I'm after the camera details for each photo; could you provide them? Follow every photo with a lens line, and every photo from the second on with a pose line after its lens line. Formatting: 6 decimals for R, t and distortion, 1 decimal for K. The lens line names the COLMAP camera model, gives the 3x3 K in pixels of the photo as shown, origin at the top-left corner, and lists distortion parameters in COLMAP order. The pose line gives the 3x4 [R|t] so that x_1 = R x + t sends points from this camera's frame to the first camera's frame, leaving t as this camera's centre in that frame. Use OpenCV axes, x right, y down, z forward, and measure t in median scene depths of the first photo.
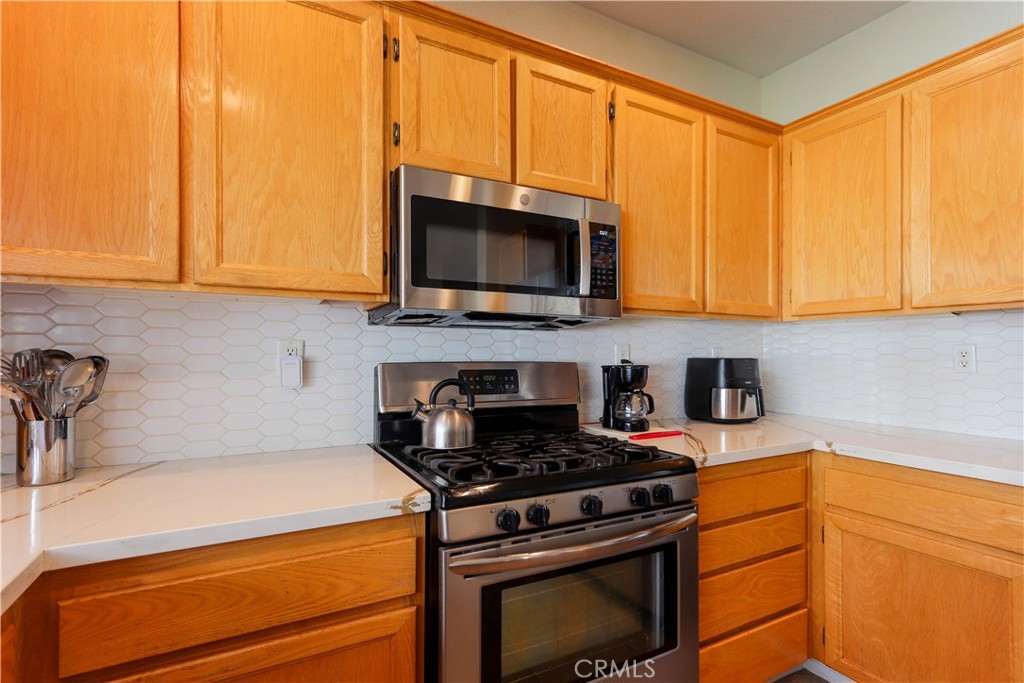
lens RADIAL K [[484.2, 0, 513.9], [0, 484.2, 351.0], [0, 0, 1]] dist [-0.001121, -0.000150]
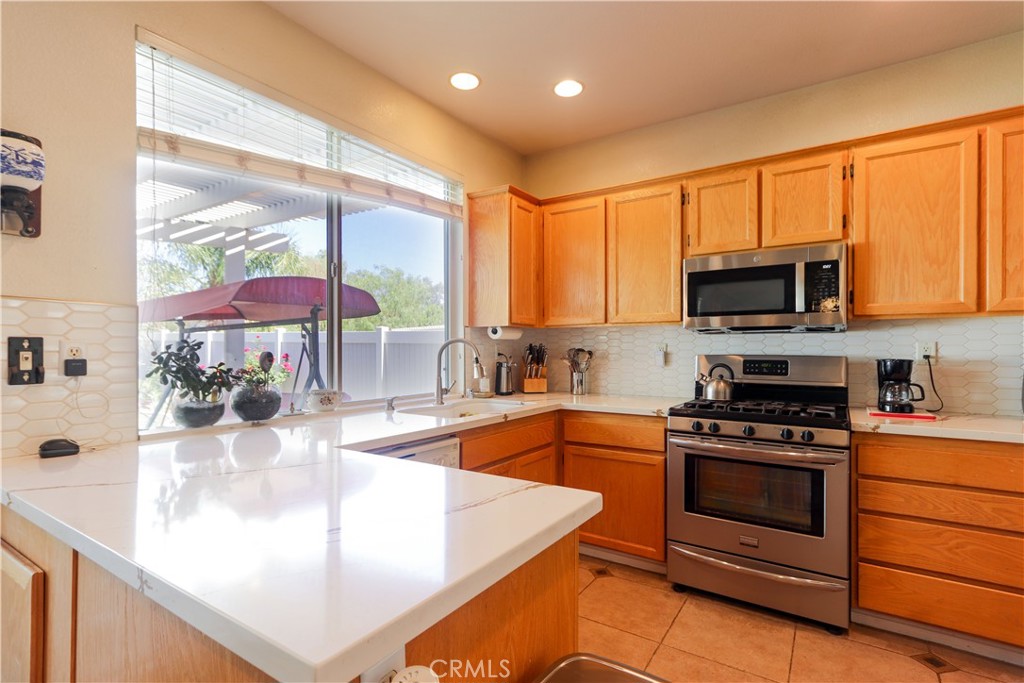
lens RADIAL K [[499.7, 0, 508.5], [0, 499.7, 340.0], [0, 0, 1]] dist [-0.004025, -0.000281]
pose [[0.460834, -0.016573, -0.887331, 1.166546], [0.005345, 0.999859, -0.015899, -0.006513], [0.887470, 0.002583, 0.460858, -0.579498]]
